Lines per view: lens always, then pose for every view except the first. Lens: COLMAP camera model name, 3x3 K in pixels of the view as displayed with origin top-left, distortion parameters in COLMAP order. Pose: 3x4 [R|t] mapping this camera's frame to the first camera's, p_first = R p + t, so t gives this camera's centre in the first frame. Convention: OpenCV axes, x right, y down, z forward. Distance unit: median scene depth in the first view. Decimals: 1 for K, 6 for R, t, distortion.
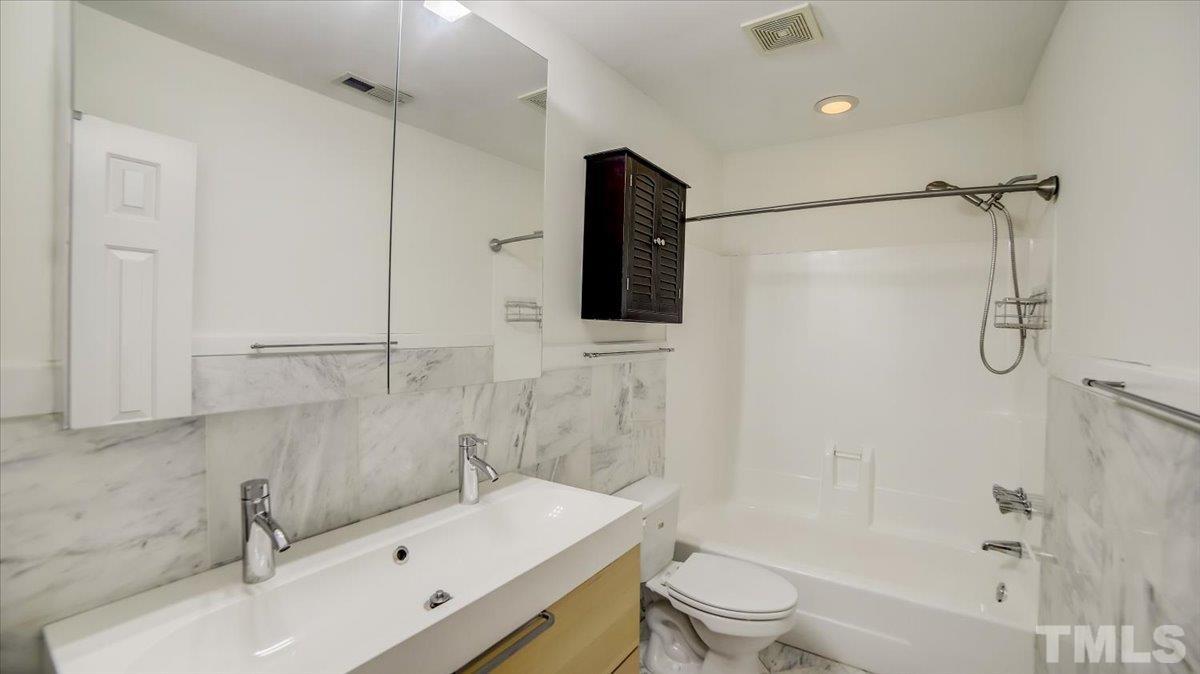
lens RADIAL K [[498.3, 0, 607.7], [0, 498.3, 329.3], [0, 0, 1]] dist [-0.105086, 0.040408]
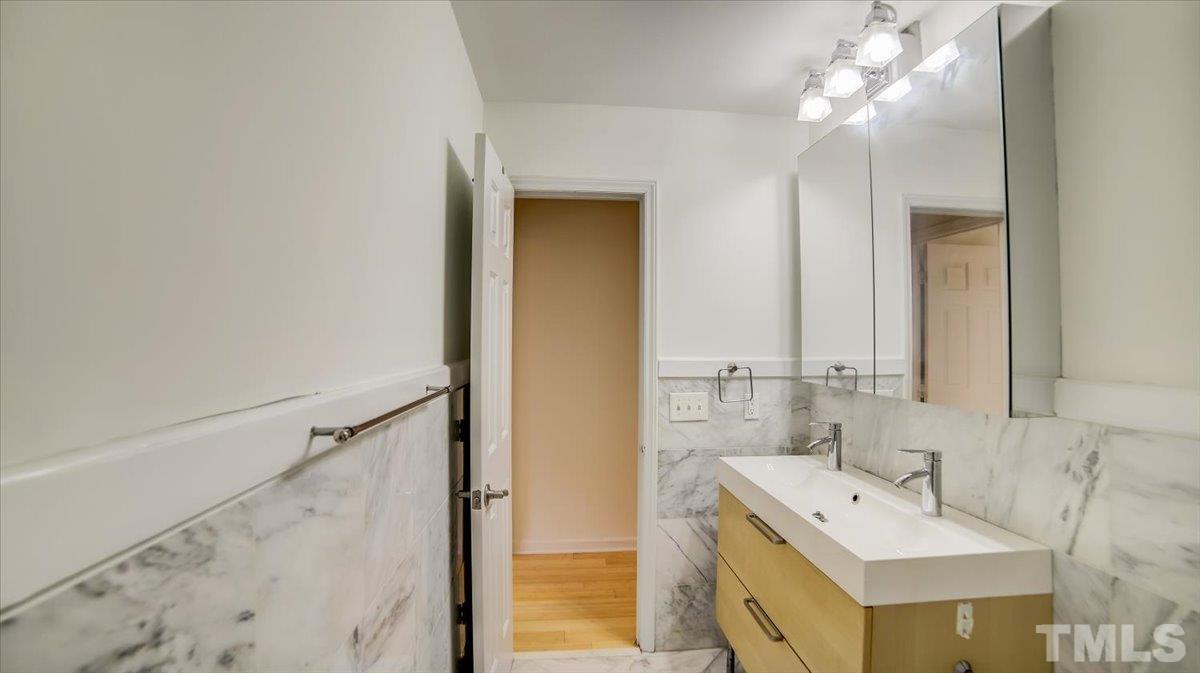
lens RADIAL K [[499.3, 0, 605.1], [0, 499.3, 330.4], [0, 0, 1]] dist [-0.106608, 0.041165]
pose [[-0.773008, -0.028609, -0.633750, 0.735995], [-0.021073, 0.999589, -0.019419, -0.009523], [0.634046, -0.001656, -0.773294, 1.061738]]
